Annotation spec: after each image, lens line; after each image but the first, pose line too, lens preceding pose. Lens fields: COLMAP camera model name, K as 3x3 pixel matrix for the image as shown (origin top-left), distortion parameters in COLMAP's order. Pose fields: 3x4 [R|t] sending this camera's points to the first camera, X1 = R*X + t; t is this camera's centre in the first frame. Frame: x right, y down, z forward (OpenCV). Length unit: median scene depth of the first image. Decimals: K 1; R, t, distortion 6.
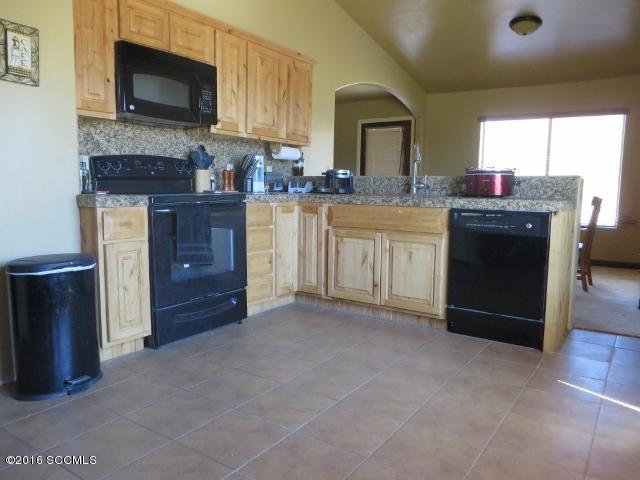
lens RADIAL K [[487.6, 0, 322.6], [0, 487.6, 238.3], [0, 0, 1]] dist [-0.006225, -0.000917]
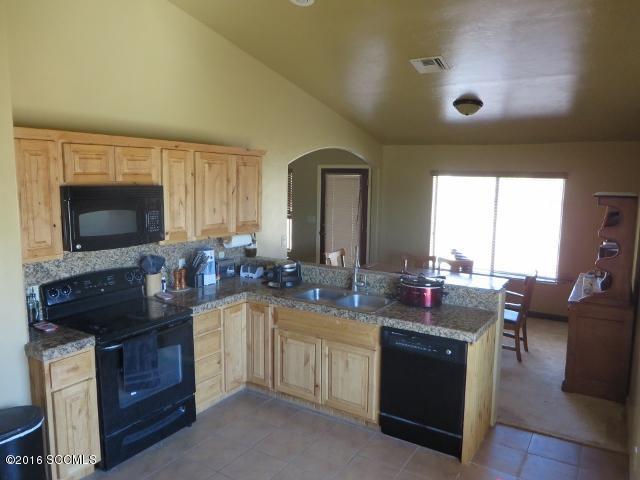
lens RADIAL K [[487.6, 0, 321.4], [0, 487.6, 243.1], [0, 0, 1]] dist [-0.006225, -0.000917]
pose [[0.998848, -0.008140, 0.047289, 0.072579], [0.006913, 0.999637, 0.026059, -0.255116], [-0.047484, -0.025702, 0.998541, -0.068479]]
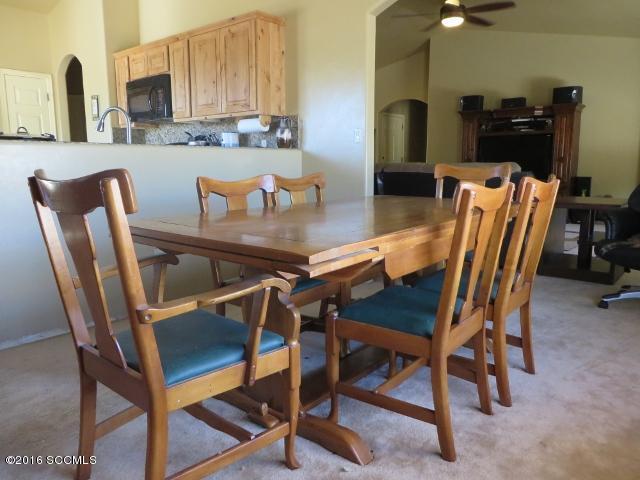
lens RADIAL K [[487.6, 0, 319.9], [0, 487.6, 237.9], [0, 0, 1]] dist [-0.006225, -0.000917]
pose [[-0.126088, 0.140353, -0.982040, 1.137822], [-0.100942, 0.982987, 0.153449, -0.153420], [0.986870, 0.118477, -0.109776, 1.643484]]
